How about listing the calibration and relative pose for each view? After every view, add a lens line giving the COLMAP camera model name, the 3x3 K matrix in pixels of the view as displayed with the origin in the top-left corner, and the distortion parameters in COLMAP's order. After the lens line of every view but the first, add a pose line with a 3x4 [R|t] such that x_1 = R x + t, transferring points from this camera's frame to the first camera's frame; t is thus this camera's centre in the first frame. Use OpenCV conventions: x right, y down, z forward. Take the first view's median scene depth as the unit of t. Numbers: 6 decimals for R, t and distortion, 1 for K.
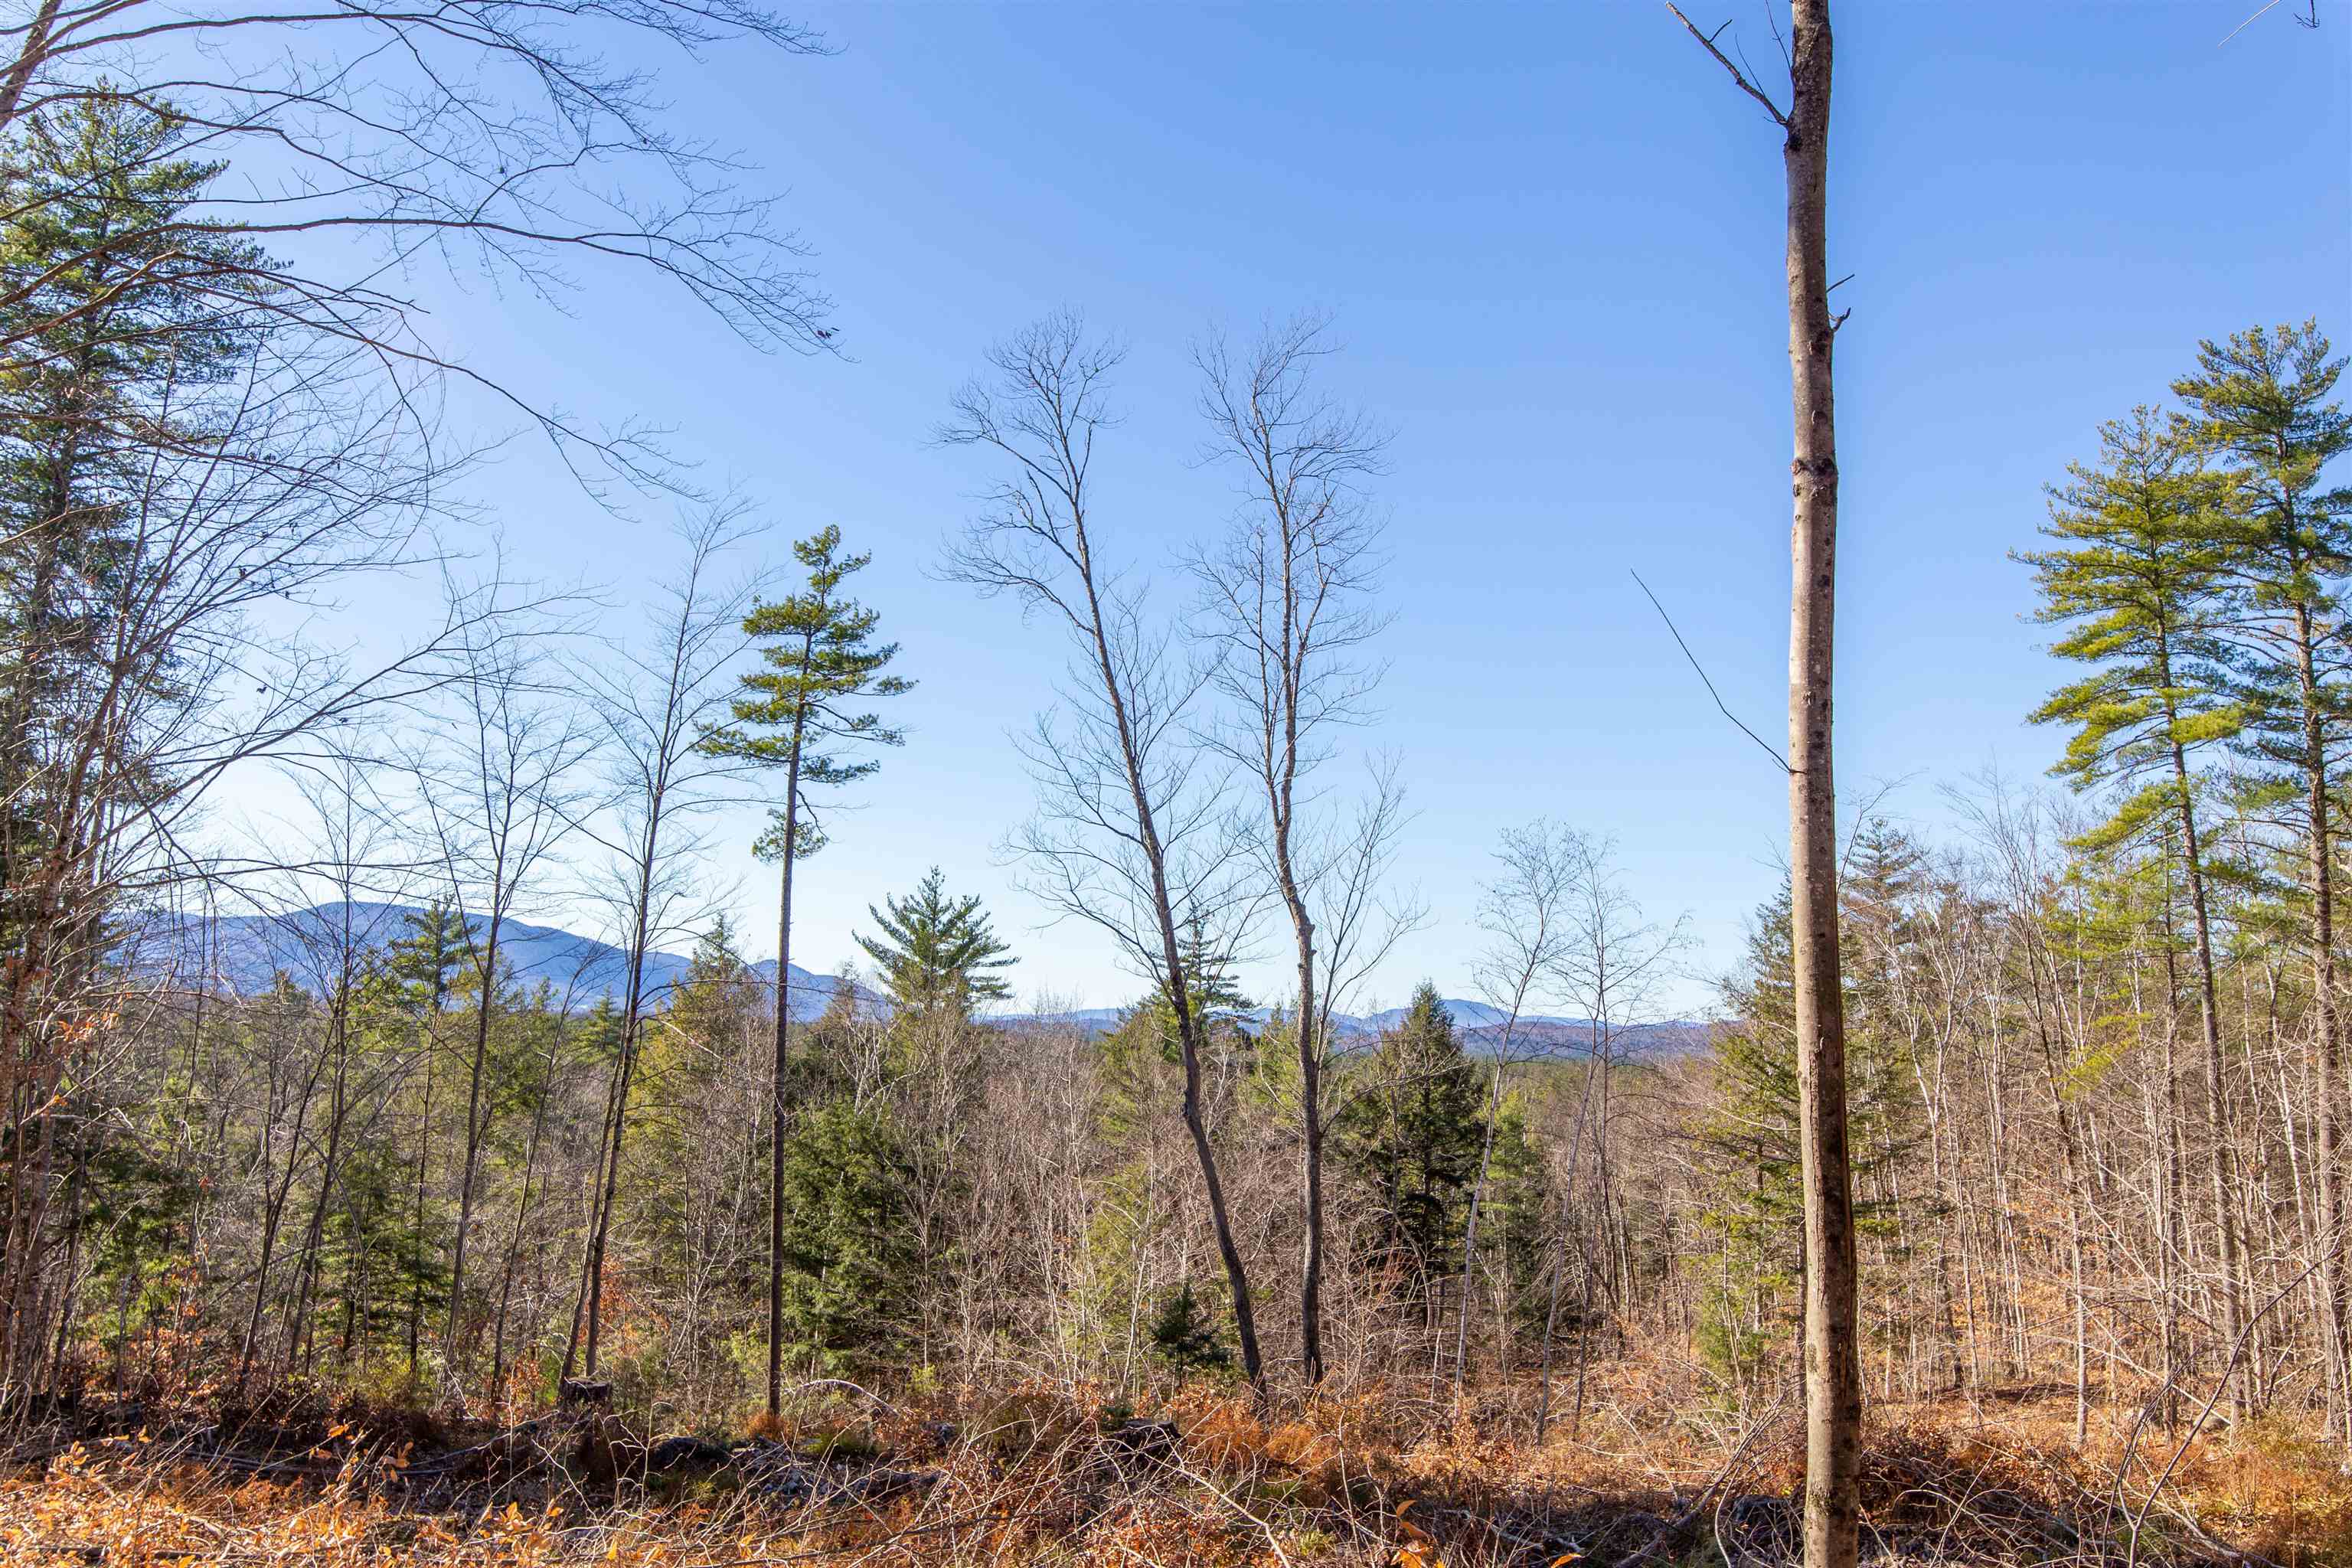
lens RADIAL K [[1984.7, 0, 1168.3], [0, 1984.7, 783.9], [0, 0, 1]] dist [0.012244, 0.003988]
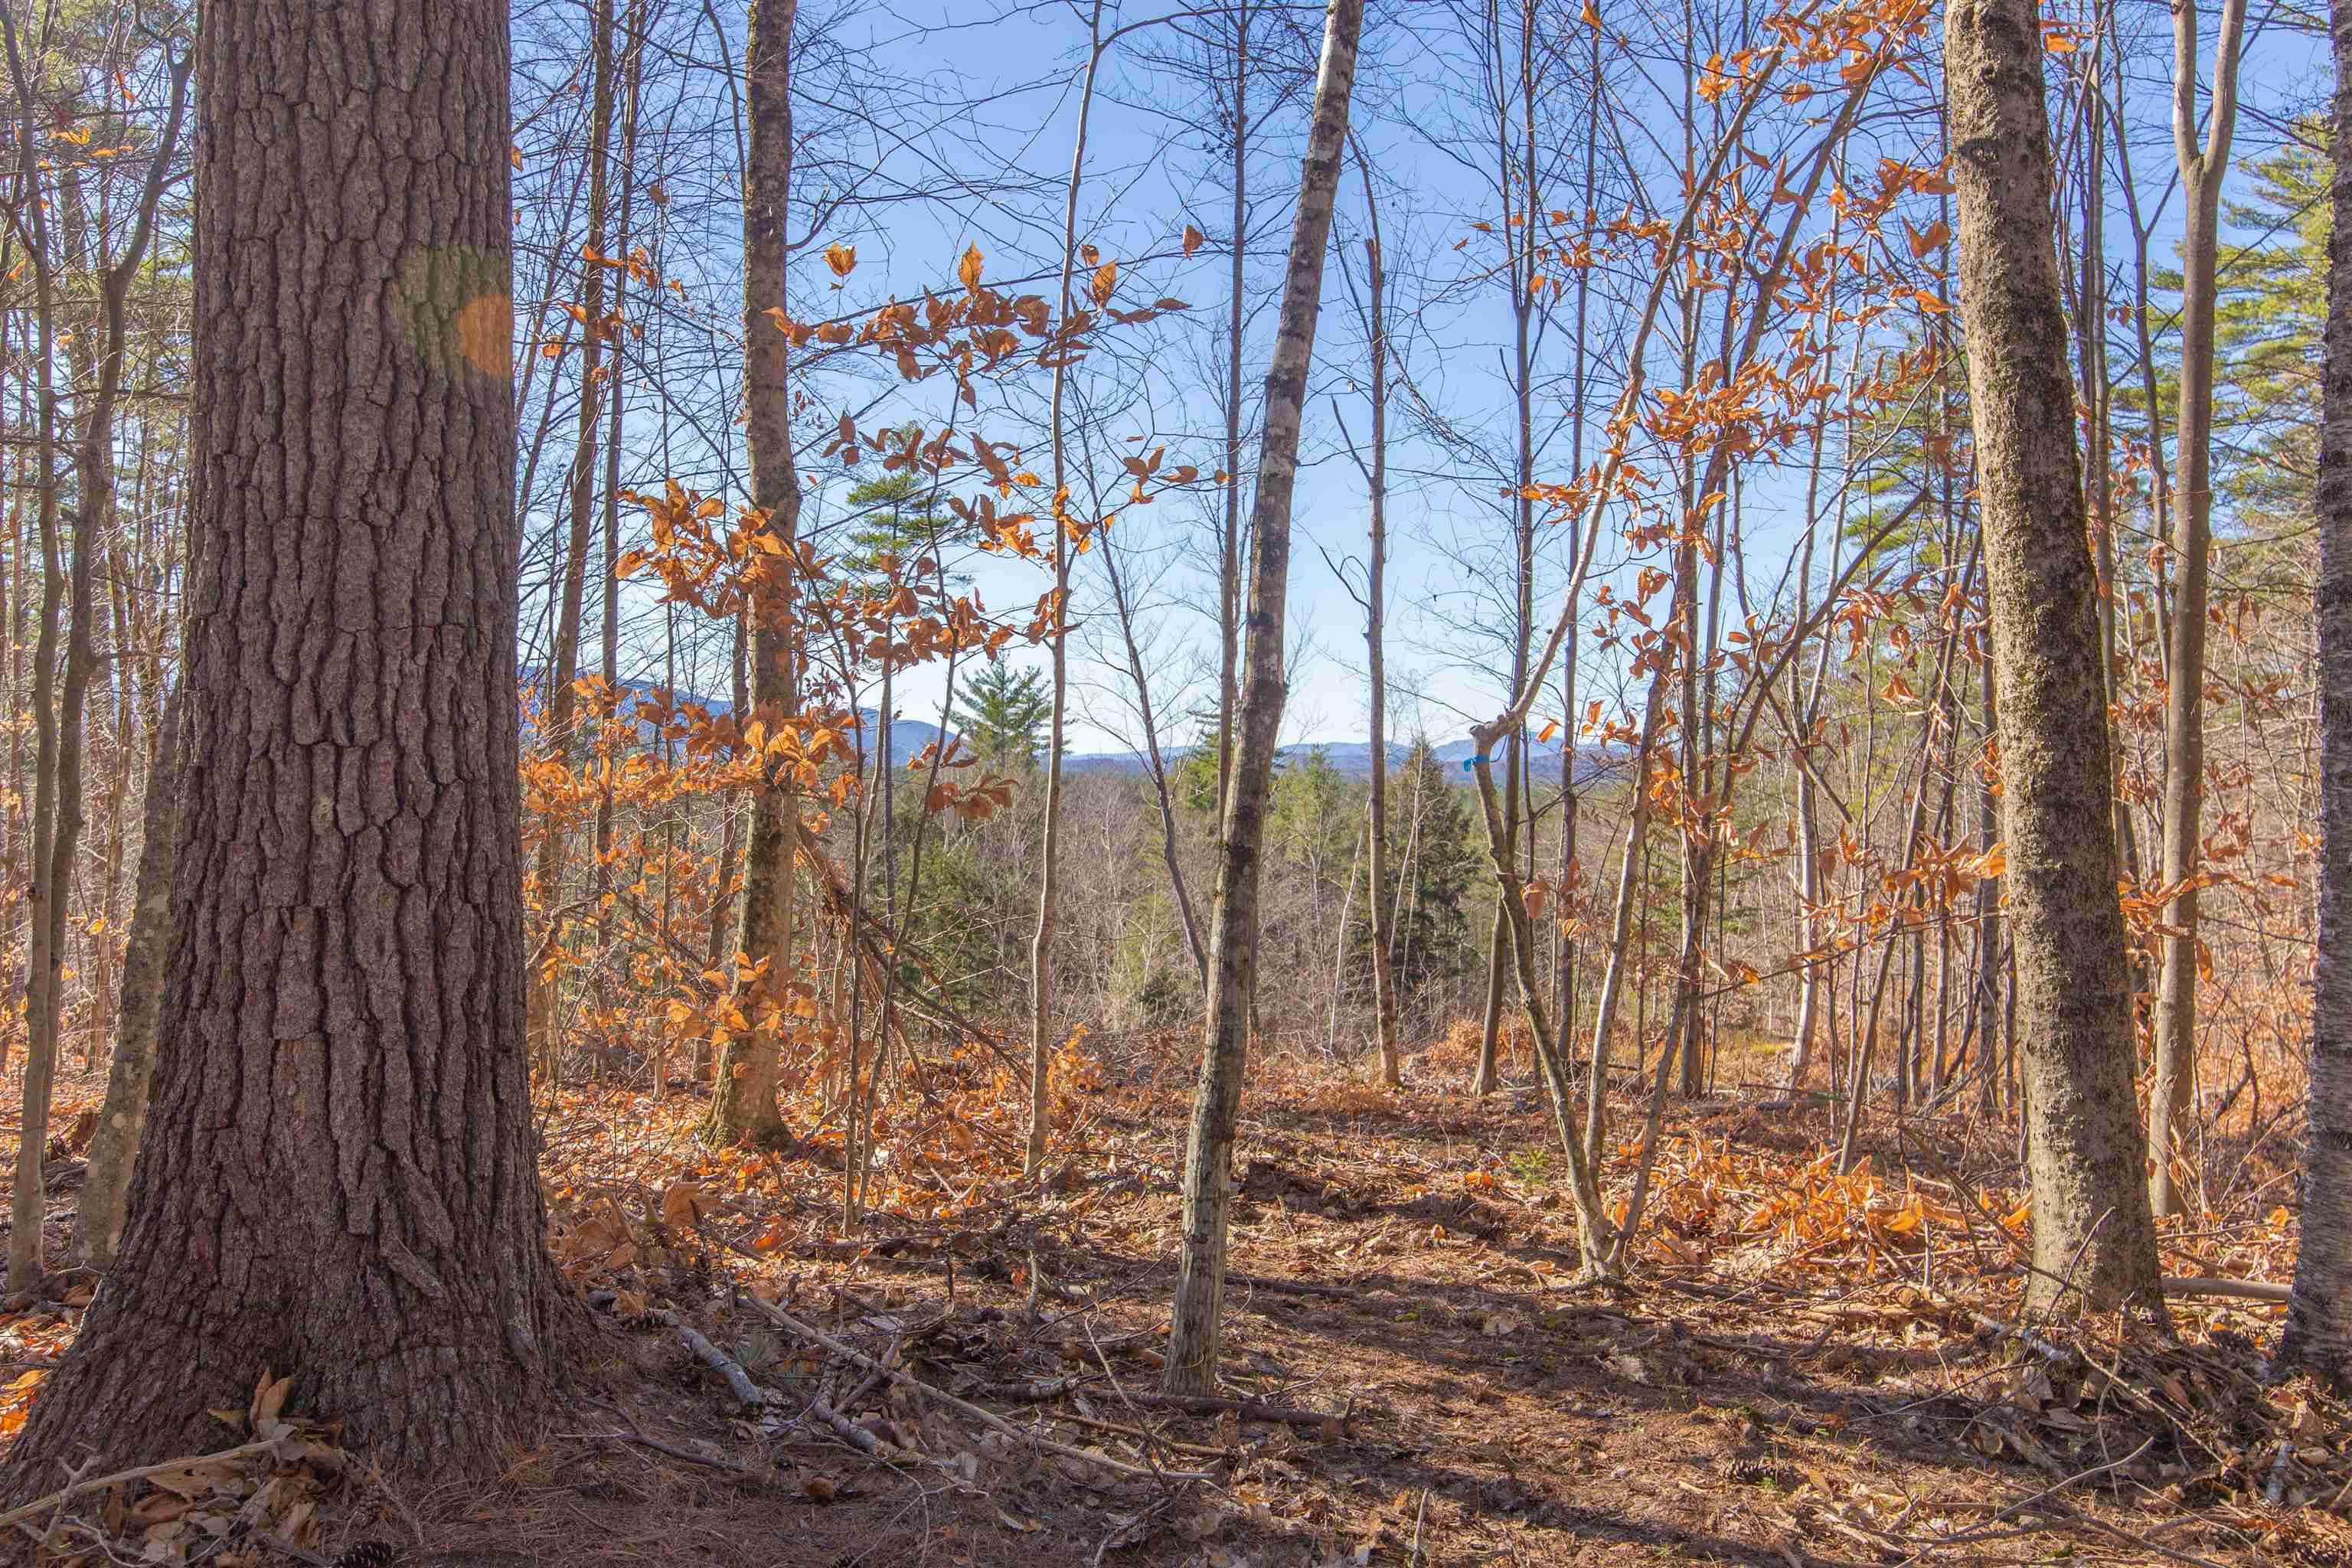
lens RADIAL K [[1942.2, 0, 1172.8], [0, 1942.2, 784.2], [0, 0, 1]] dist [-0.031495, 0.017191]
pose [[0.999140, -0.022749, -0.034674, 0.045442], [0.027145, 0.990866, 0.132088, -0.055601], [0.031353, -0.132916, 0.990631, -0.302395]]
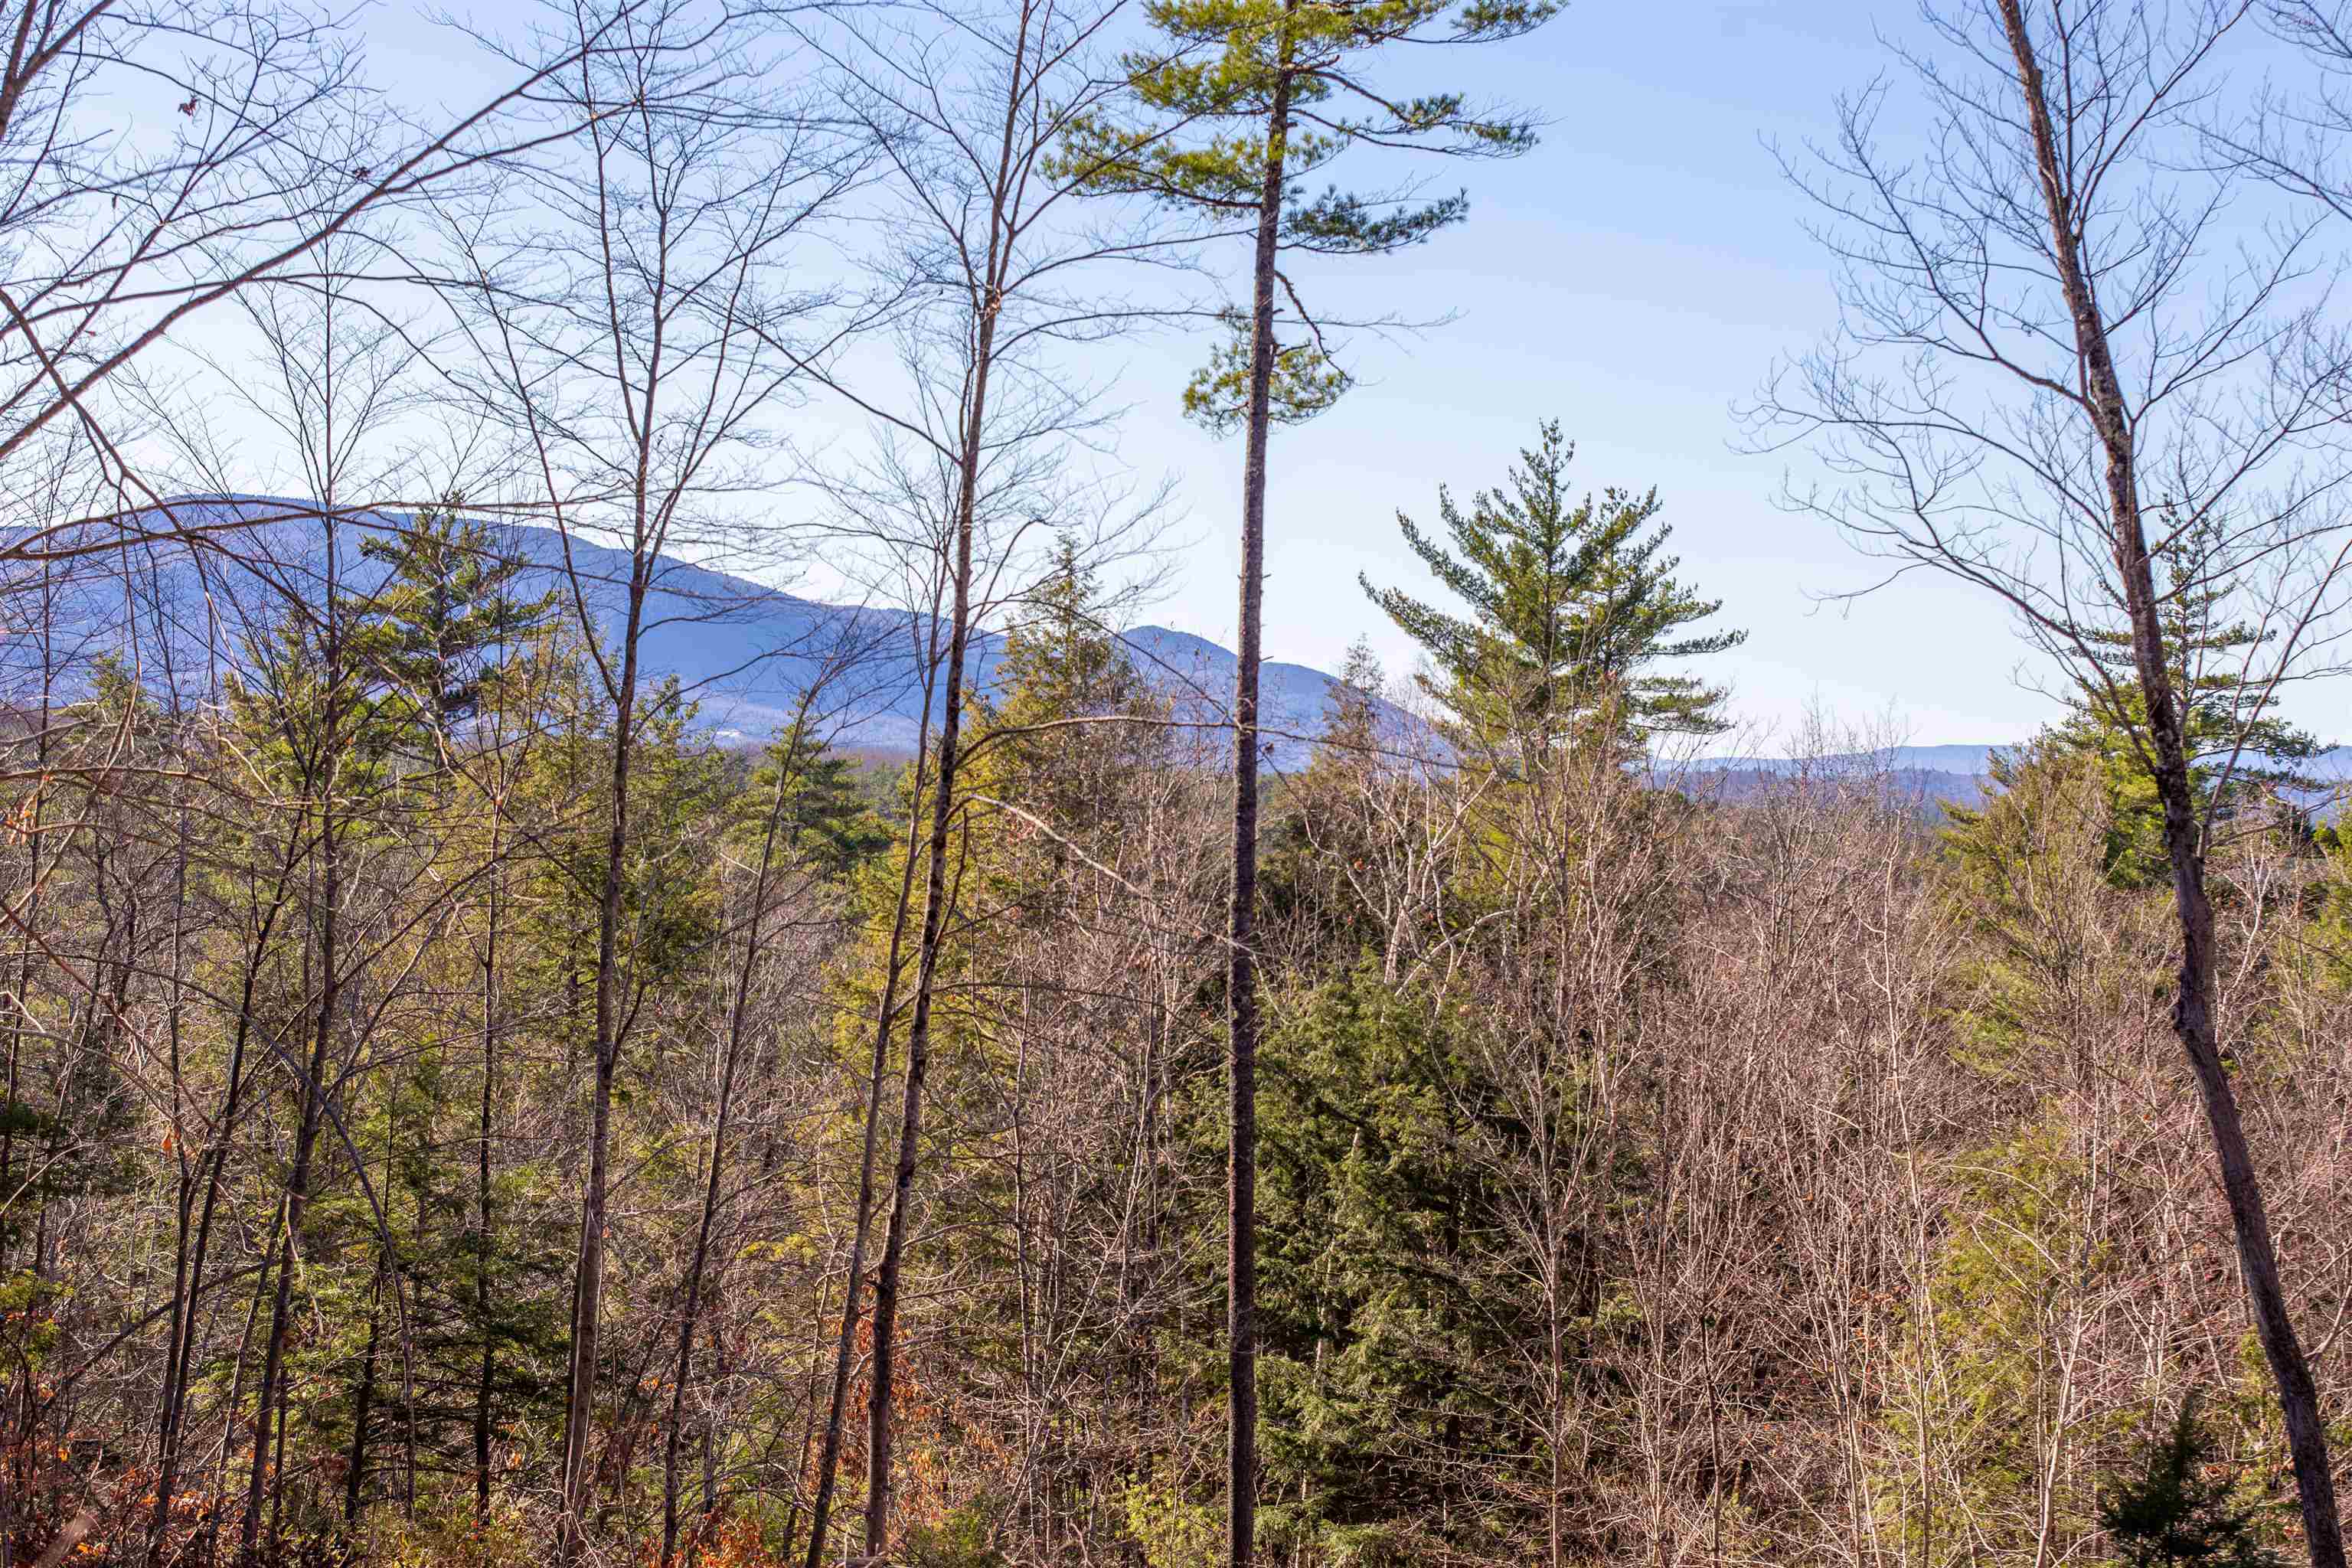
lens RADIAL K [[4775.4, 0, 1188.1], [0, 4775.4, 794.6], [0, 0, 1]] dist [0.019093, 0.000000]
pose [[0.982381, 0.007895, -0.186721, -0.006986], [0.015151, 0.992455, 0.121673, -0.010418], [0.186272, -0.122358, 0.974849, -0.040649]]
